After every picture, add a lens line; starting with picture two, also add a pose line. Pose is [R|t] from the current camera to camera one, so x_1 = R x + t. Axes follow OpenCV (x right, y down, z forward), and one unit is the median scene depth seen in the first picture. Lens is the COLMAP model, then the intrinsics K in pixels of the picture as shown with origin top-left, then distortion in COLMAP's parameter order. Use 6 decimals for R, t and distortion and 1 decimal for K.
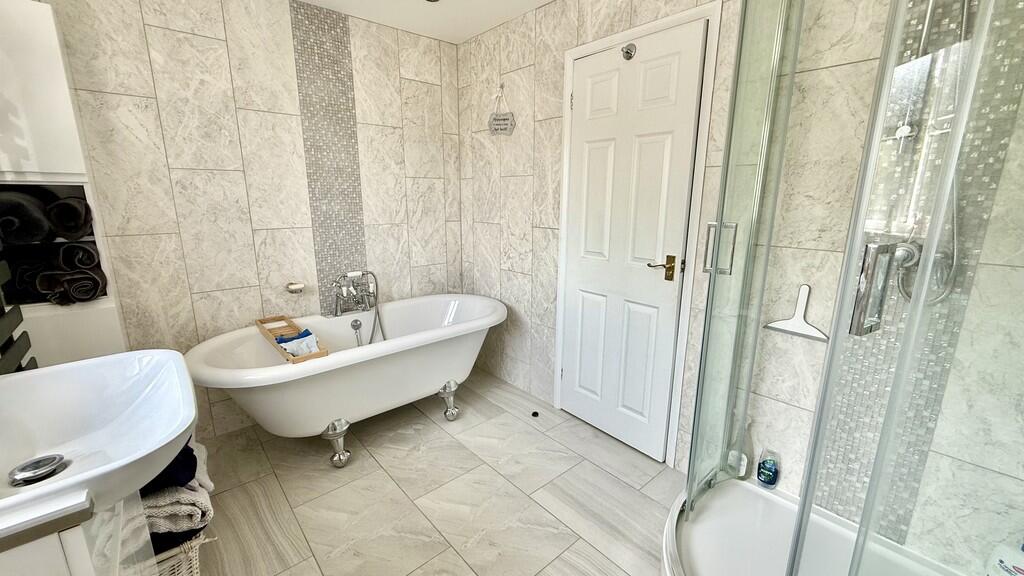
lens RADIAL K [[407.0, 0, 509.8], [0, 407.0, 284.8], [0, 0, 1]] dist [-0.001238, -0.000479]
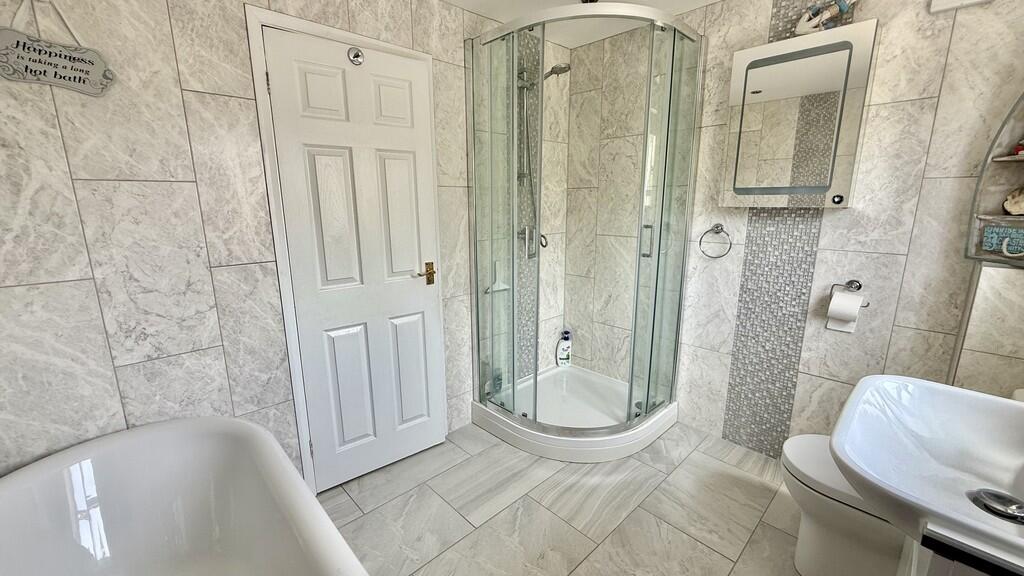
lens RADIAL K [[407.0, 0, 510.4], [0, 407.0, 289.5], [0, 0, 1]] dist [-0.001238, -0.000479]
pose [[-0.029792, -0.215156, 0.976125, -0.570826], [0.218903, 0.951448, 0.216398, -0.149891], [-0.975292, 0.220123, 0.018753, 0.584031]]
